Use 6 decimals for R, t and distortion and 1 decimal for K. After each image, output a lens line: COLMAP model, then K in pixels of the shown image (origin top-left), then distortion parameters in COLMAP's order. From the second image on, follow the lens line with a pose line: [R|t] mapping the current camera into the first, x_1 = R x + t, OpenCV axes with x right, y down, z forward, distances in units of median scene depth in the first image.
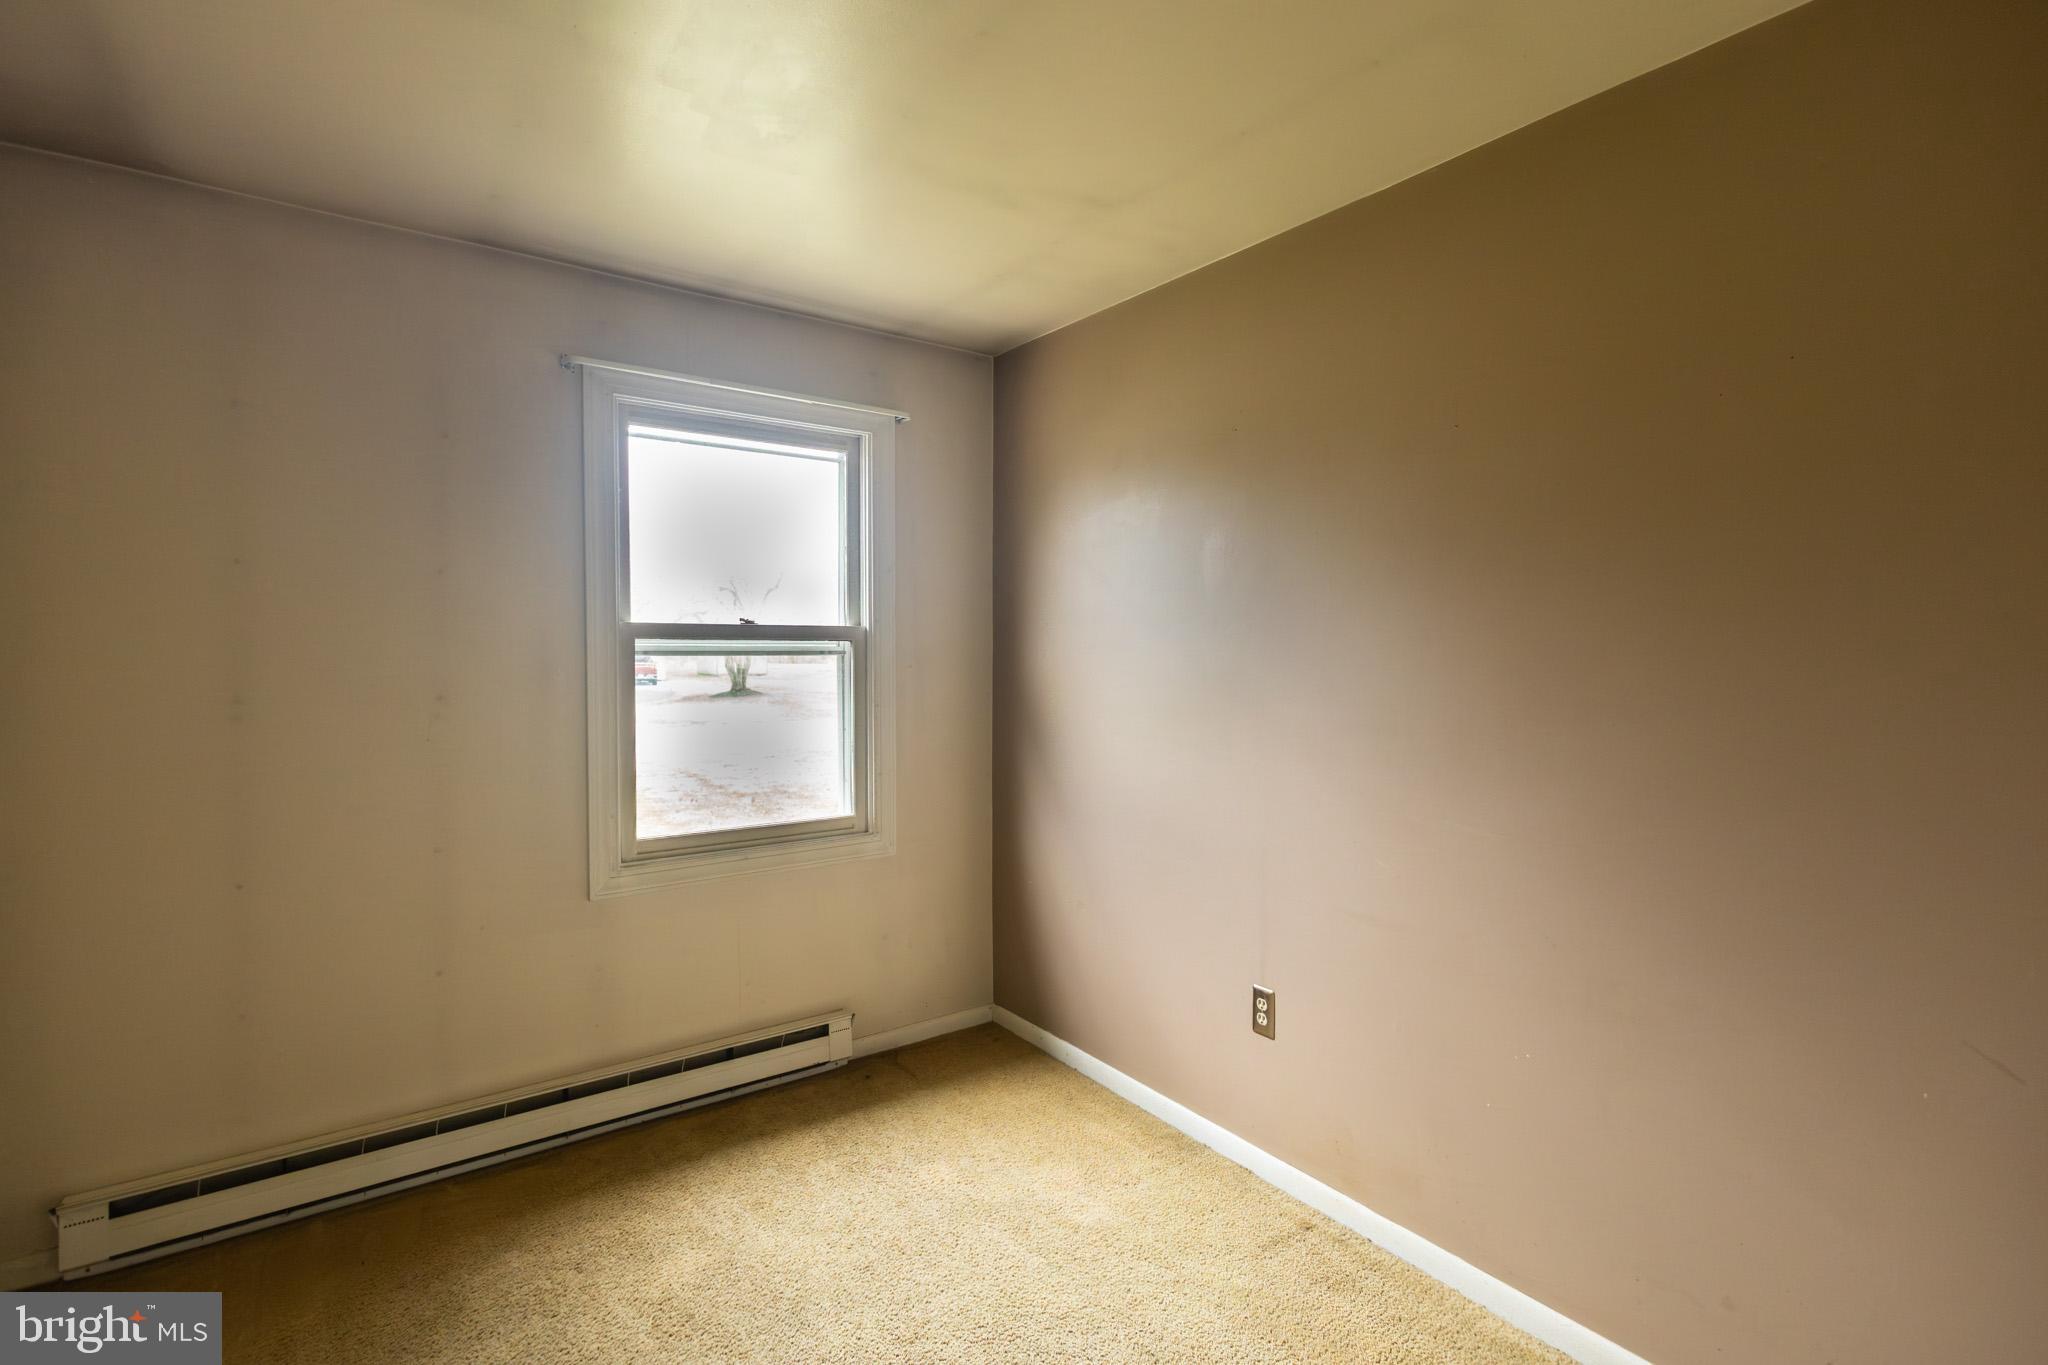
lens RADIAL K [[994.1, 0, 1014.0], [0, 994.1, 664.6], [0, 0, 1]] dist [0.000041, -0.000049]
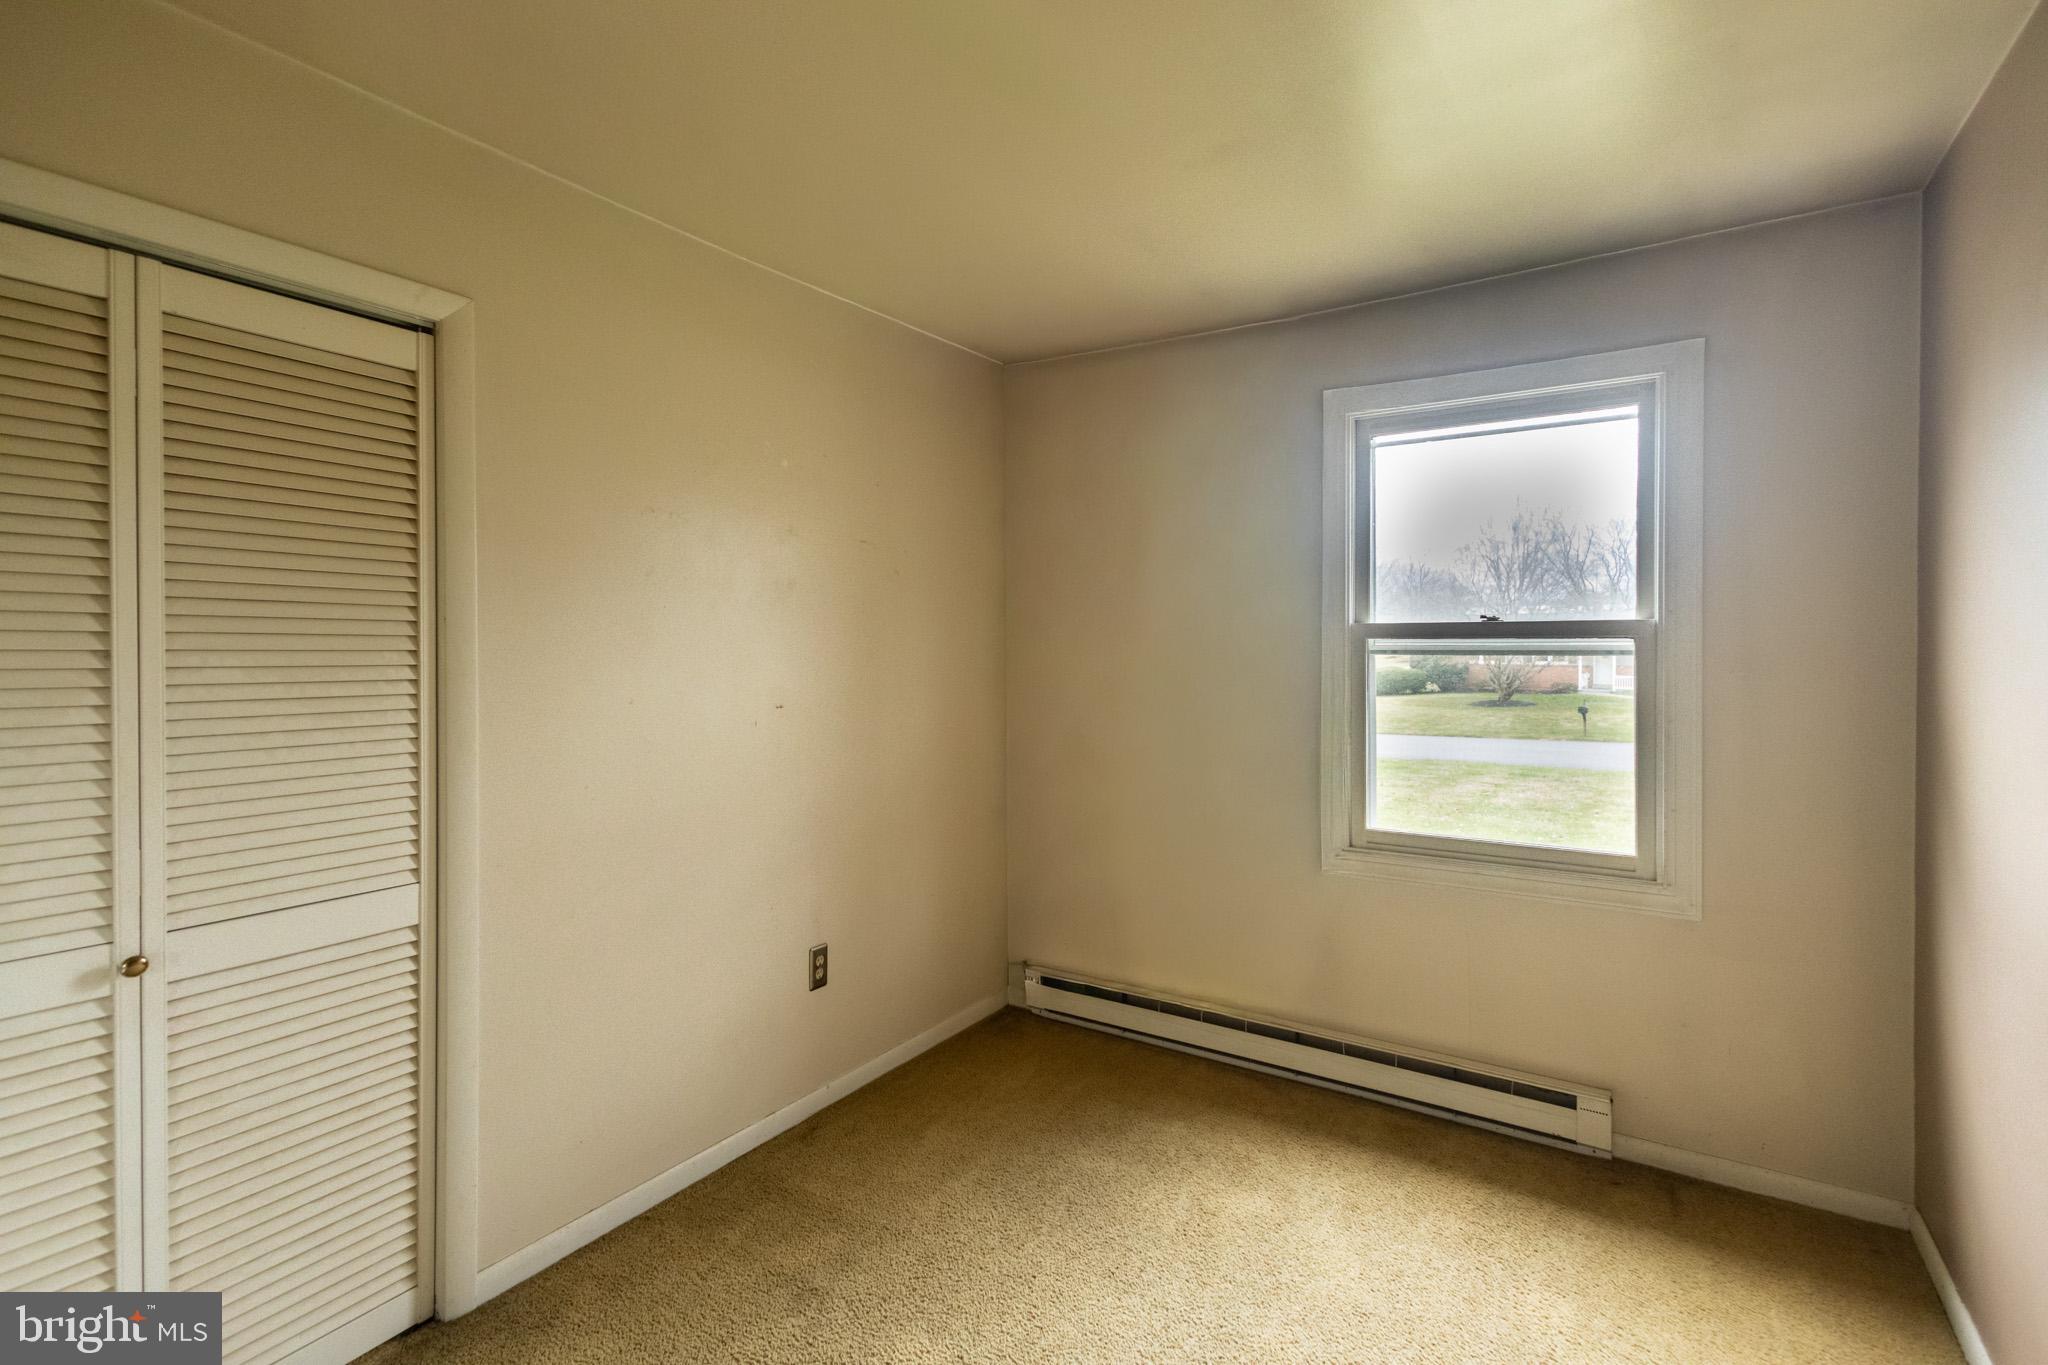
lens RADIAL K [[941.4, 0, 964.3], [0, 941.4, 649.7], [0, 0, 1]] dist [0.001324, 0.000059]
pose [[0.310935, -0.000070, -0.950431, 0.425210], [-0.015448, 0.999868, -0.005128, -0.002401], [0.950306, 0.016277, 0.310893, 0.269635]]
